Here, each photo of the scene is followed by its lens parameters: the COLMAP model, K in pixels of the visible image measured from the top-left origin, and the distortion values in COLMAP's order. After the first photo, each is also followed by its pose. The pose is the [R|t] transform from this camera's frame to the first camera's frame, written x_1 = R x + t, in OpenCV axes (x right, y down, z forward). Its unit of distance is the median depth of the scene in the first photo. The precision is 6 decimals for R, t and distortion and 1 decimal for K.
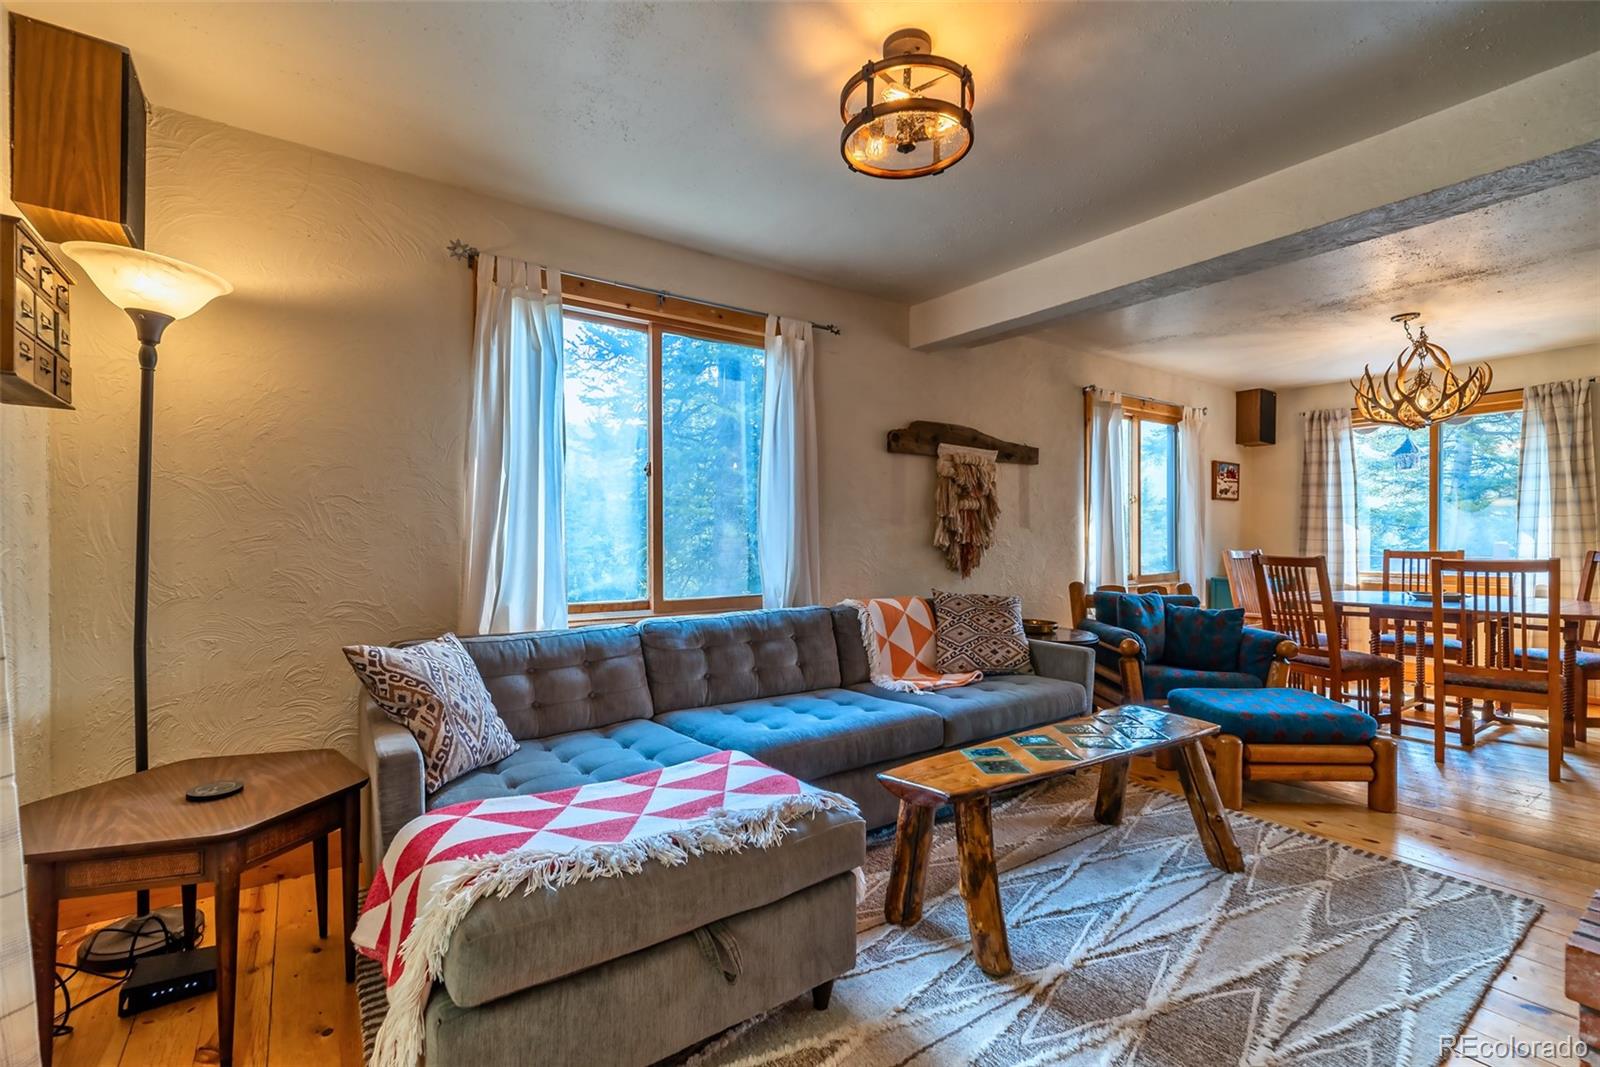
lens RADIAL K [[702.3, 0, 795.9], [0, 702.3, 538.7], [0, 0, 1]] dist [0.004565, 0.000076]
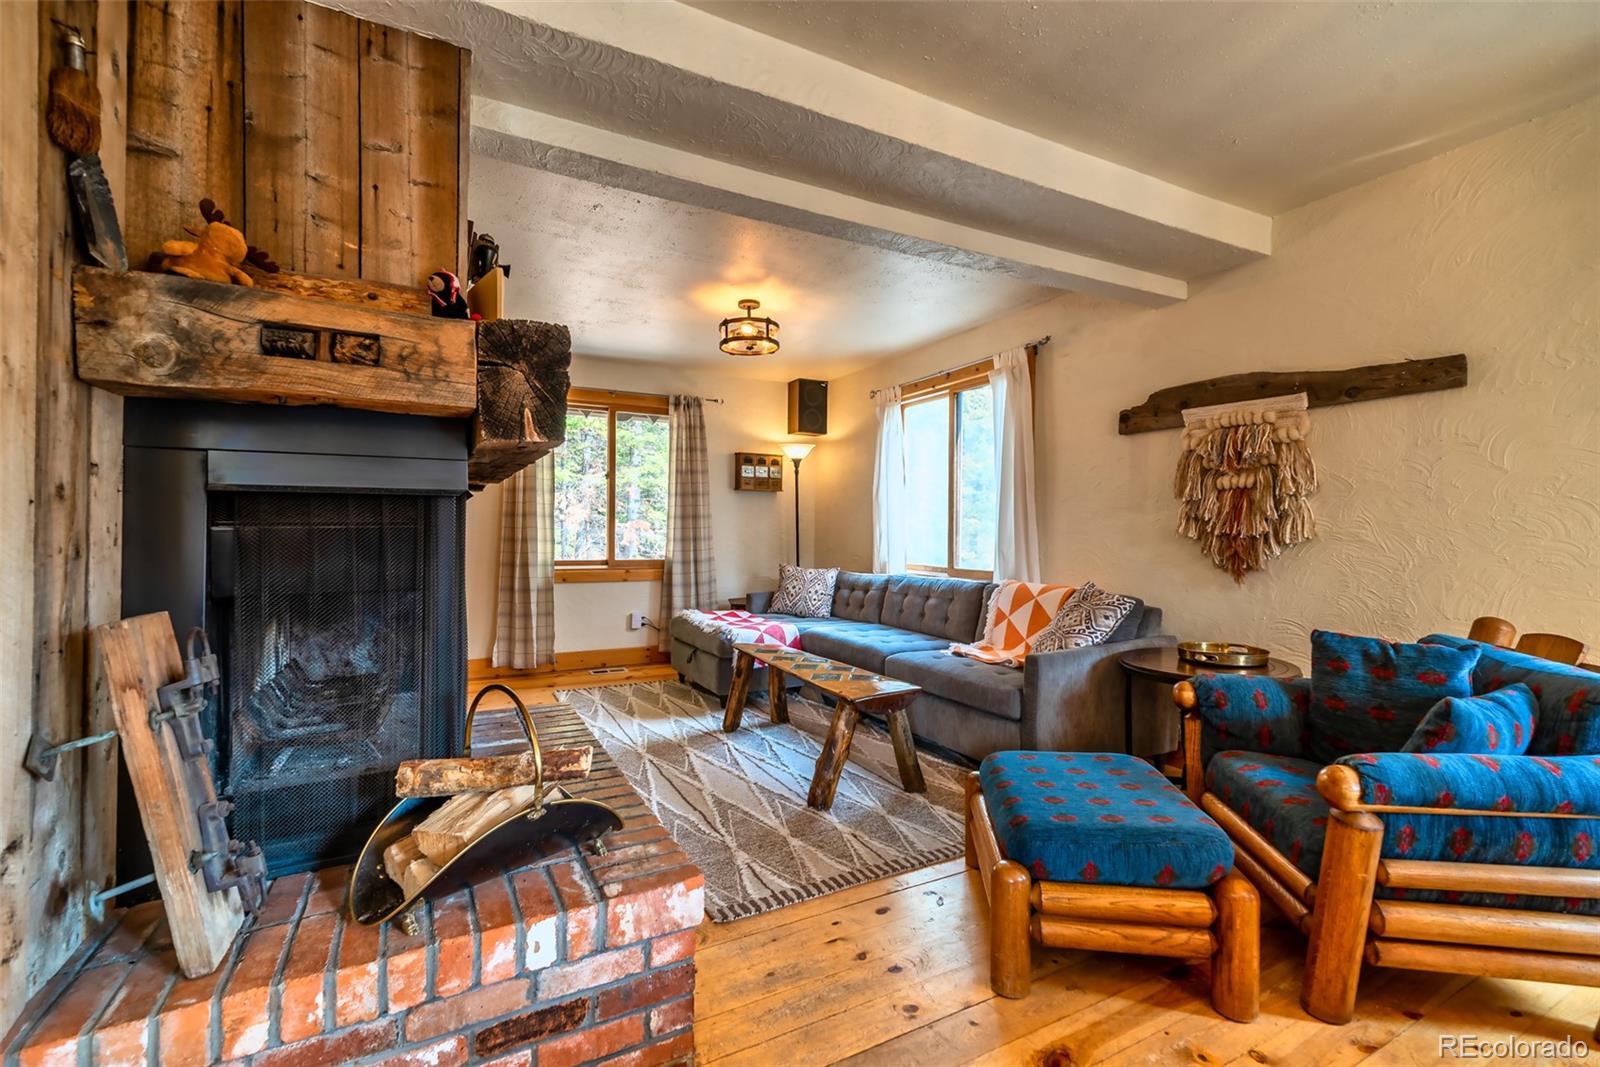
lens RADIAL K [[702.3, 0, 797.1], [0, 702.3, 524.2], [0, 0, 1]] dist [0.004565, 0.000076]
pose [[-0.133189, -0.002164, -0.991088, 1.404447], [0.003471, 0.999990, -0.002650, -0.005331], [0.991085, -0.003793, -0.133180, 0.879582]]
